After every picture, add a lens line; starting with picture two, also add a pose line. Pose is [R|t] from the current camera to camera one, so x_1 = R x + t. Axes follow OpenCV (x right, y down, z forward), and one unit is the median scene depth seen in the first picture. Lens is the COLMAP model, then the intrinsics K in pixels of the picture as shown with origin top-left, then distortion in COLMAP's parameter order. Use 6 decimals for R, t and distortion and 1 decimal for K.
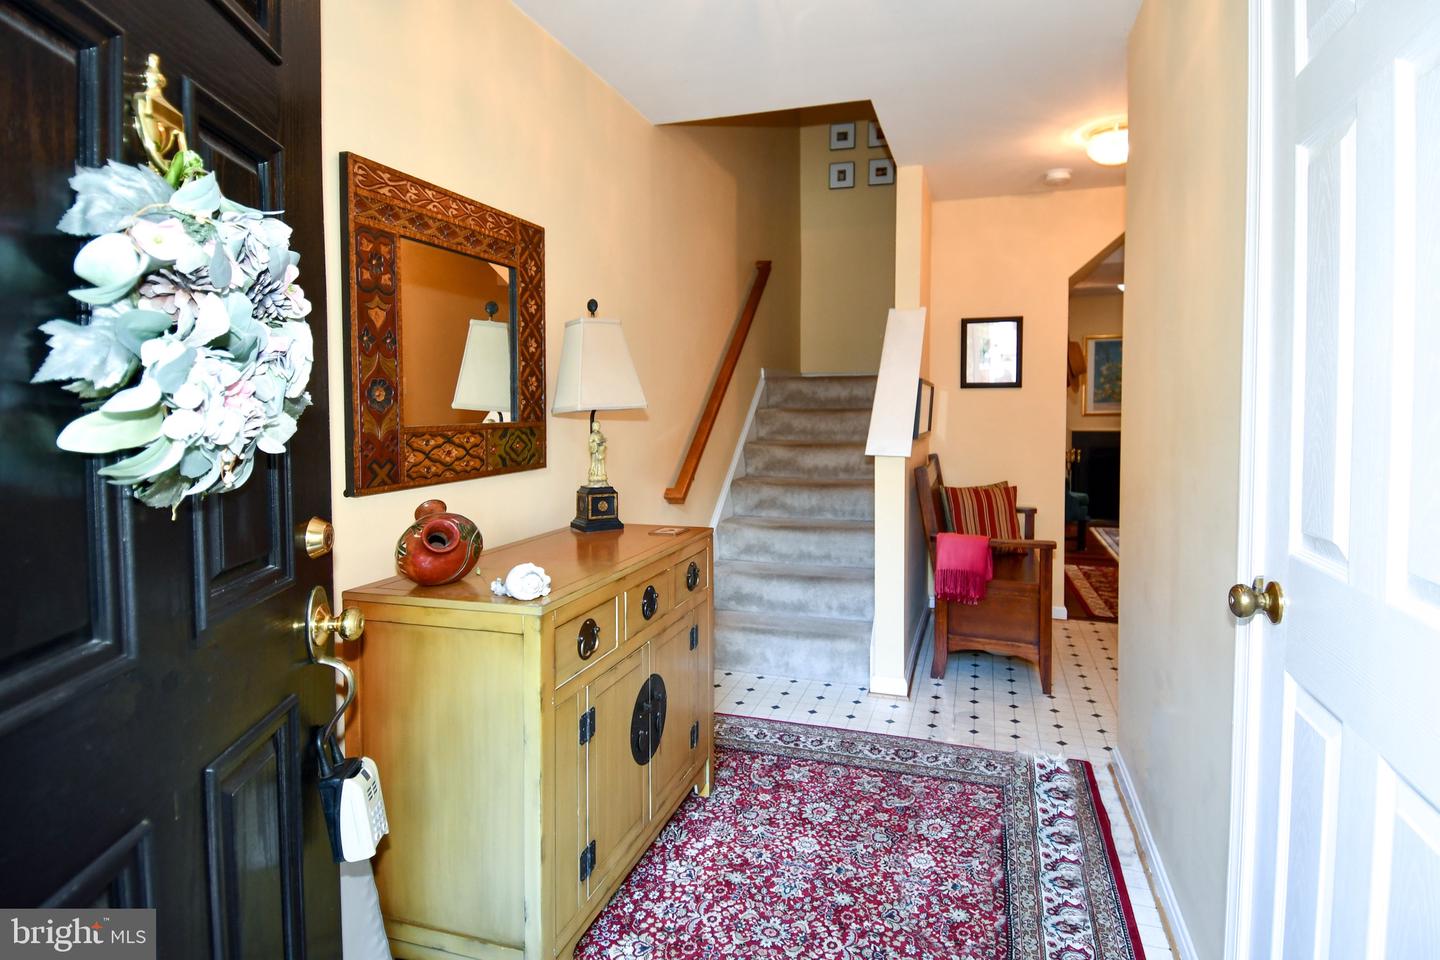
lens RADIAL K [[756.2, 0, 728.6], [0, 756.2, 449.4], [0, 0, 1]] dist [0.046252, -0.058444]
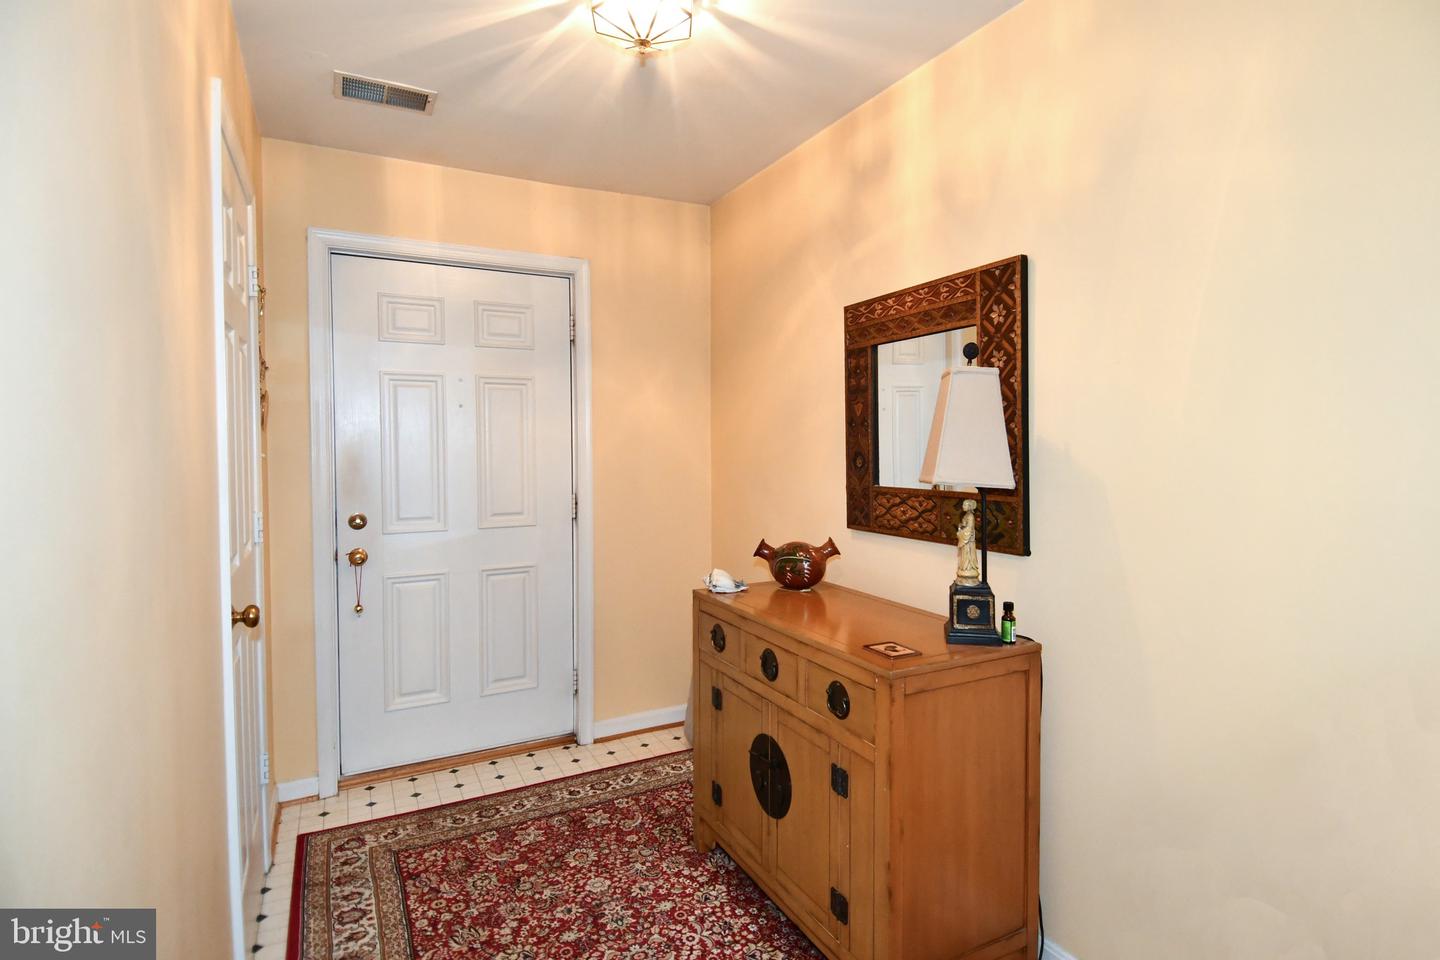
lens RADIAL K [[756.2, 0, 728.6], [0, 756.2, 449.4], [0, 0, 1]] dist [0.046252, -0.058444]
pose [[-0.702479, 0.025842, -0.711236, 0.677305], [-0.018757, 0.998321, 0.054799, -0.156983], [0.711458, 0.051836, -0.700814, 1.683388]]
